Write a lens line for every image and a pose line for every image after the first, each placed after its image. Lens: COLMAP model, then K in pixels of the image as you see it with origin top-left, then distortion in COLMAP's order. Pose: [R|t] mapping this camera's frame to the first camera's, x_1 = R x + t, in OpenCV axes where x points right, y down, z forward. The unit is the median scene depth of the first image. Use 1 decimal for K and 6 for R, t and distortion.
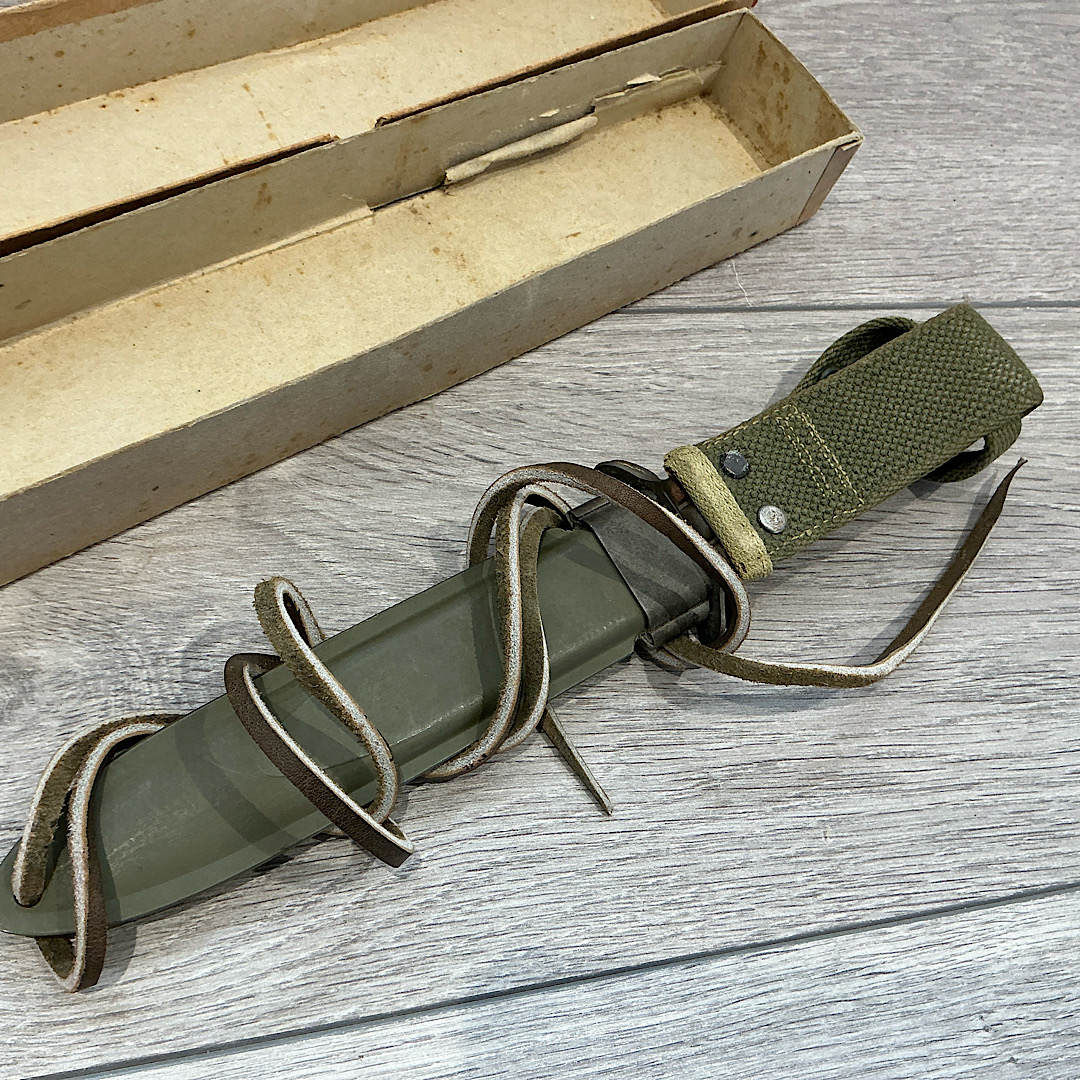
lens RADIAL K [[1221.3, 0, 540.0], [0, 1221.3, 540.0], [0, 0, 1]] dist [0.155127, -0.364435]
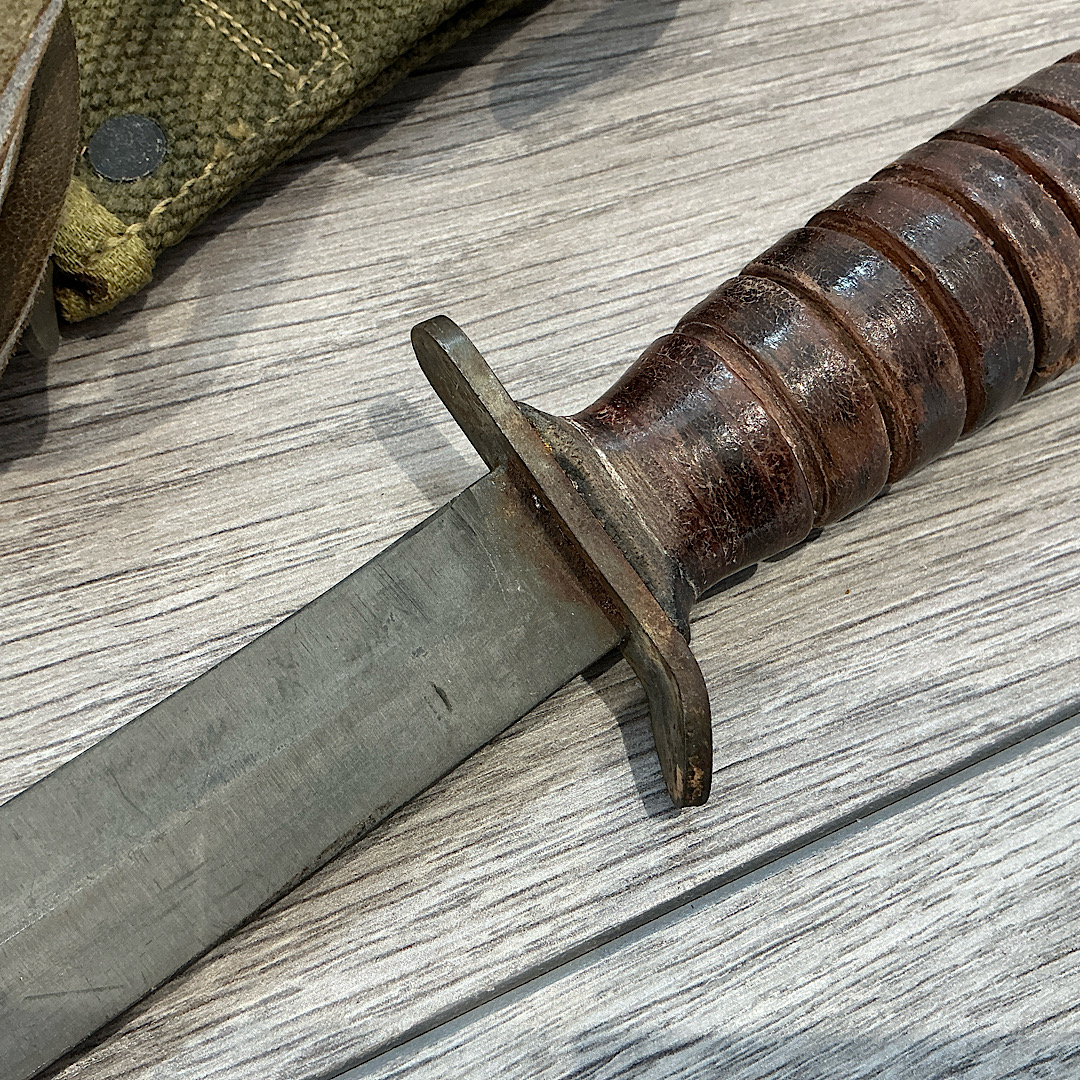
lens RADIAL K [[1221.3, 0, 540.0], [0, 1221.3, 540.0], [0, 0, 1]] dist [0.155127, -0.364435]
pose [[0.964367, -0.260044, -0.048724, 0.289517], [0.264080, 0.957317, 0.117497, 0.134899], [0.016090, -0.126177, 0.991877, 0.615466]]
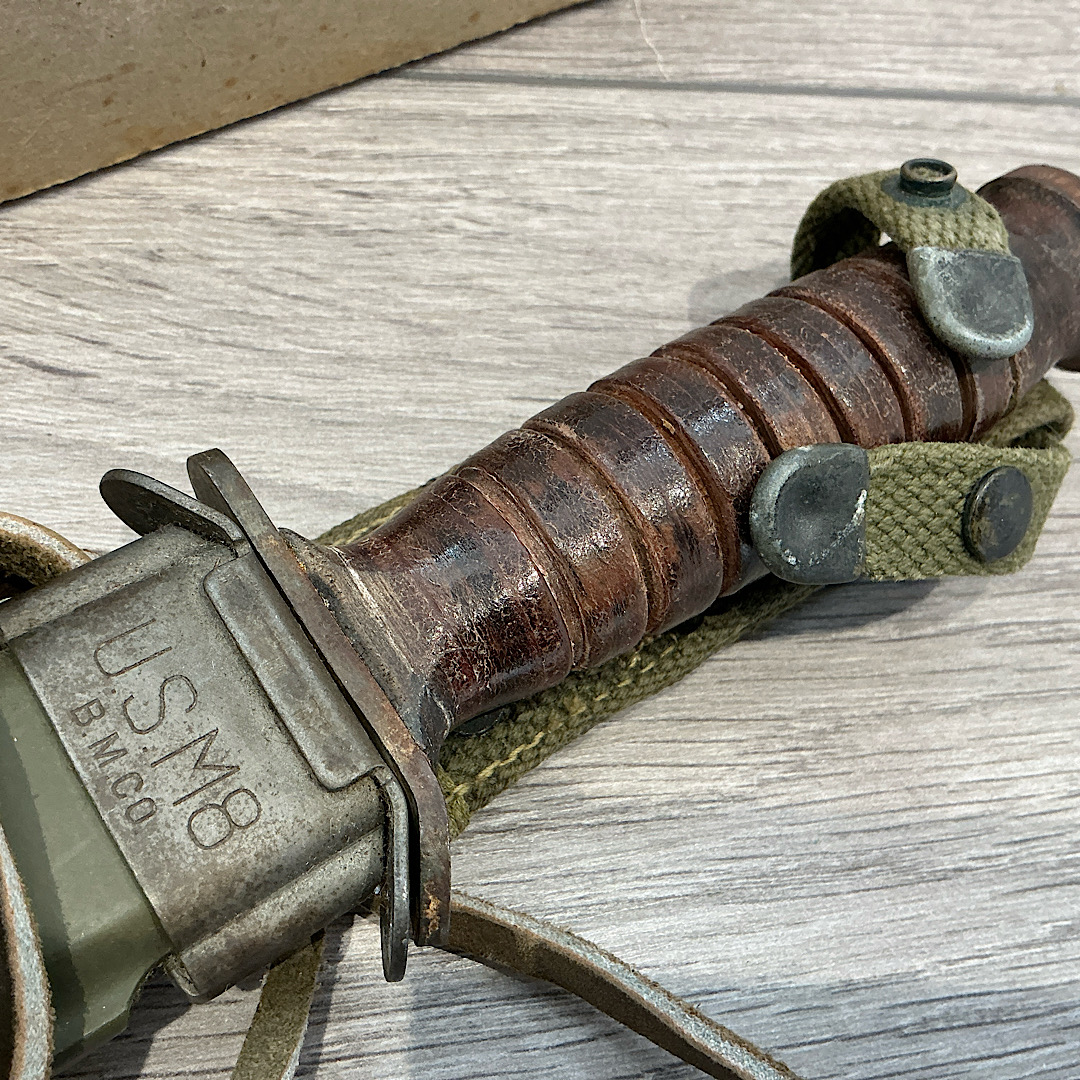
lens RADIAL K [[1221.3, 0, 540.0], [0, 1221.3, 540.0], [0, 0, 1]] dist [0.155127, -0.364435]
pose [[0.999810, -0.003465, 0.019194, 0.132075], [0.002683, 0.999171, 0.040623, -0.022629], [-0.019319, -0.040564, 0.998990, 0.587598]]
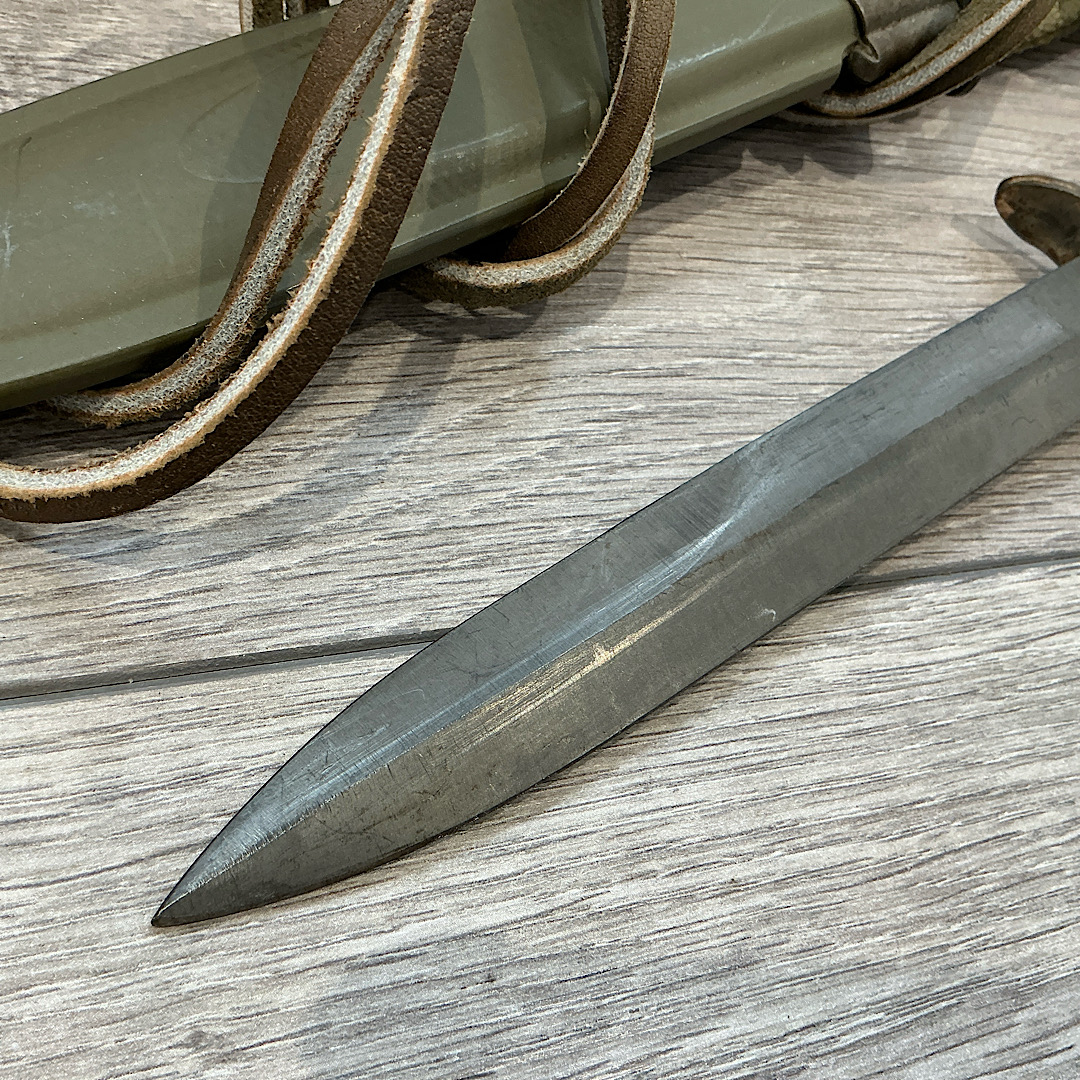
lens RADIAL K [[1221.3, 0, 540.0], [0, 1221.3, 540.0], [0, 0, 1]] dist [0.155127, -0.364435]
pose [[0.997790, -0.034906, 0.056532, -0.104840], [0.035372, 0.999348, -0.007251, 0.301050], [-0.056242, 0.009235, 0.998374, 0.400149]]
